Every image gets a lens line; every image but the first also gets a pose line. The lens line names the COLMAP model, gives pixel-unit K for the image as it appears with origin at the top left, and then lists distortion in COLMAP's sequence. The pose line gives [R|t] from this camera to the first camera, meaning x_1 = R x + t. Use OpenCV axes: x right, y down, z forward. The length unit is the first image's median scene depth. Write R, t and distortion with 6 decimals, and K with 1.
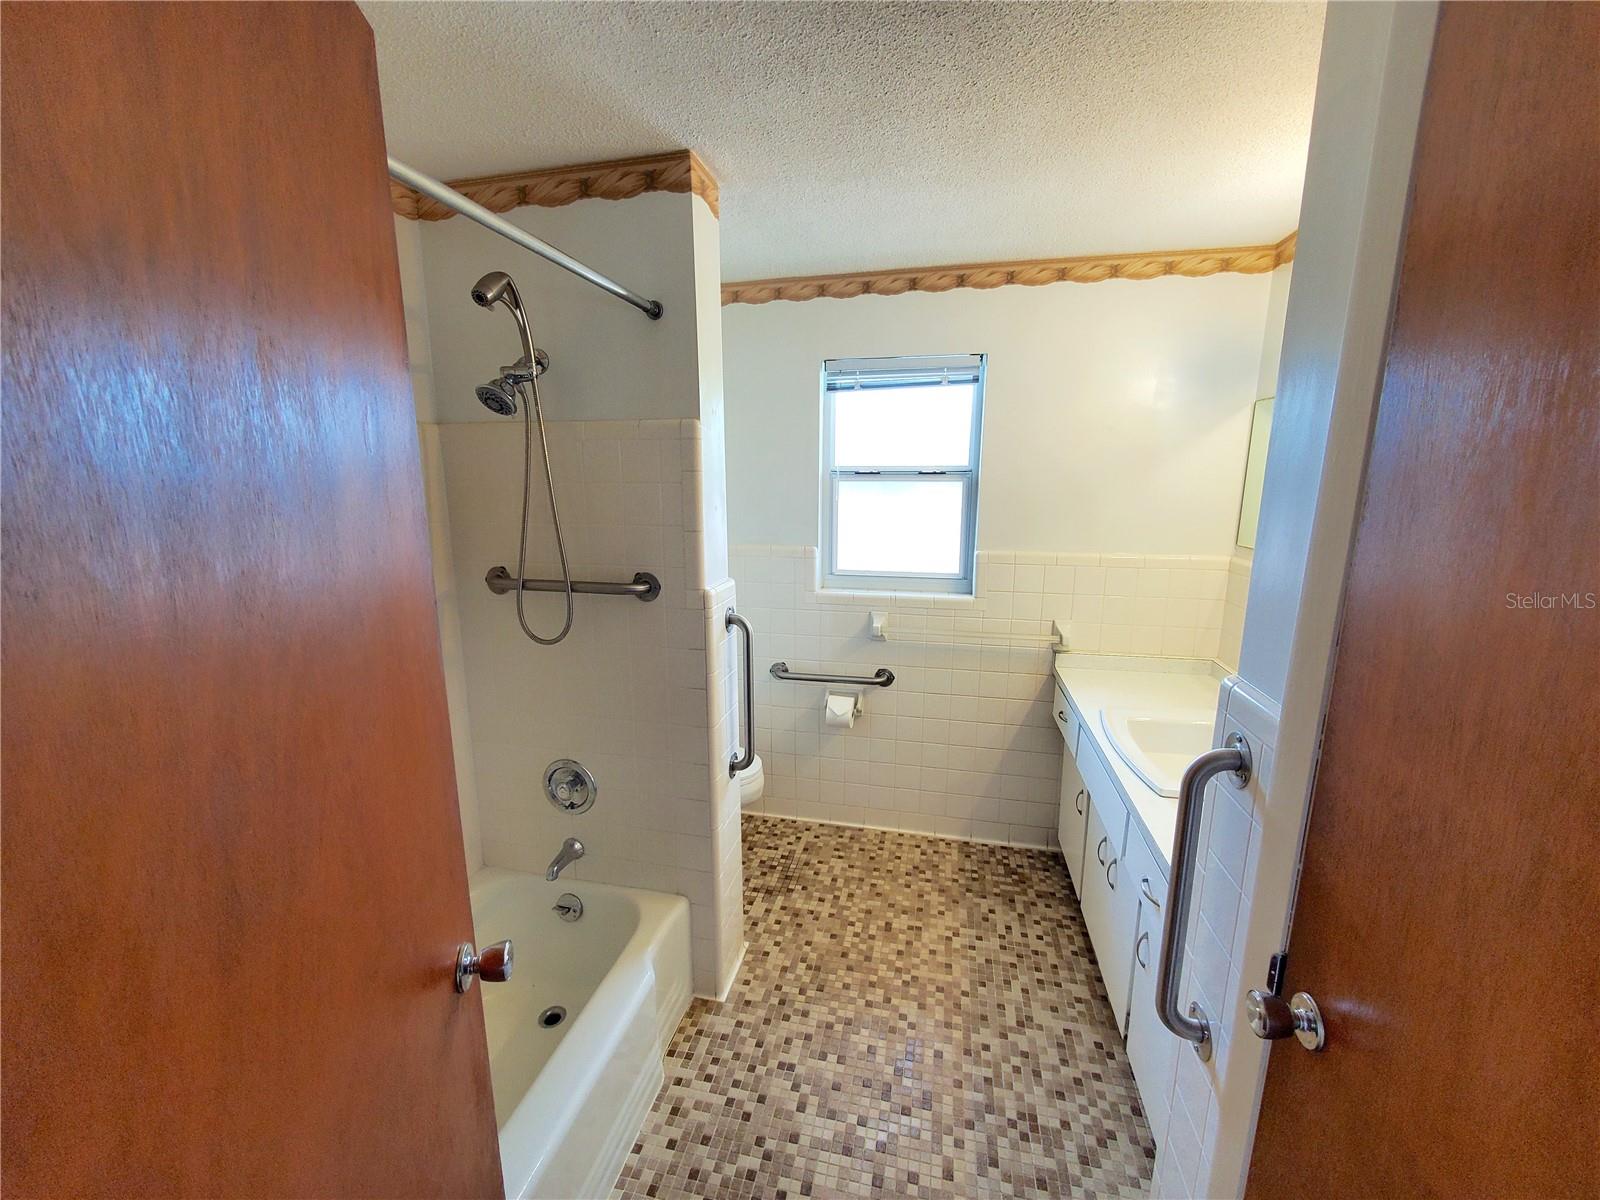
lens RADIAL K [[637.7, 0, 797.6], [0, 637.7, 593.3], [0, 0, 1]] dist [-0.002100, -0.000828]
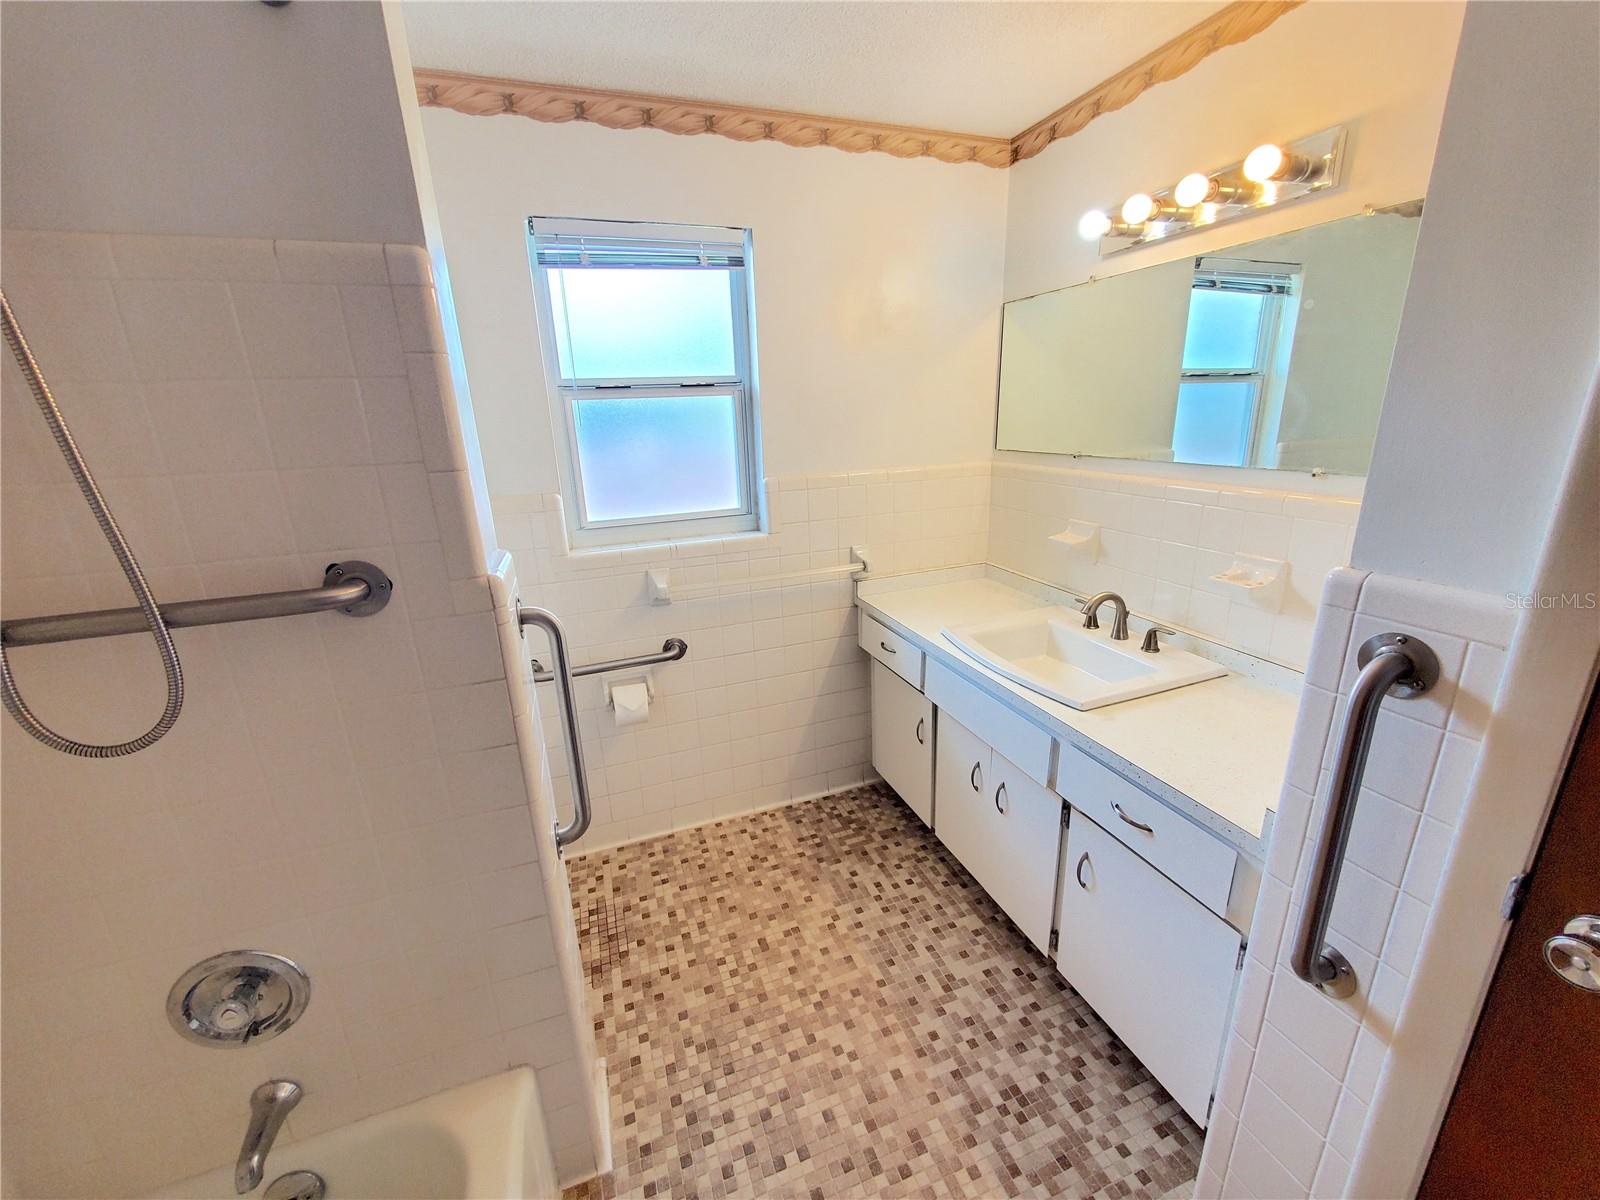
lens RADIAL K [[637.7, 0, 801.4], [0, 637.7, 594.9], [0, 0, 1]] dist [-0.002100, -0.000828]
pose [[0.839032, -0.180666, 0.513210, -0.170232], [0.134509, 0.982857, 0.126092, -0.018453], [-0.527193, -0.036764, 0.848950, 0.316262]]
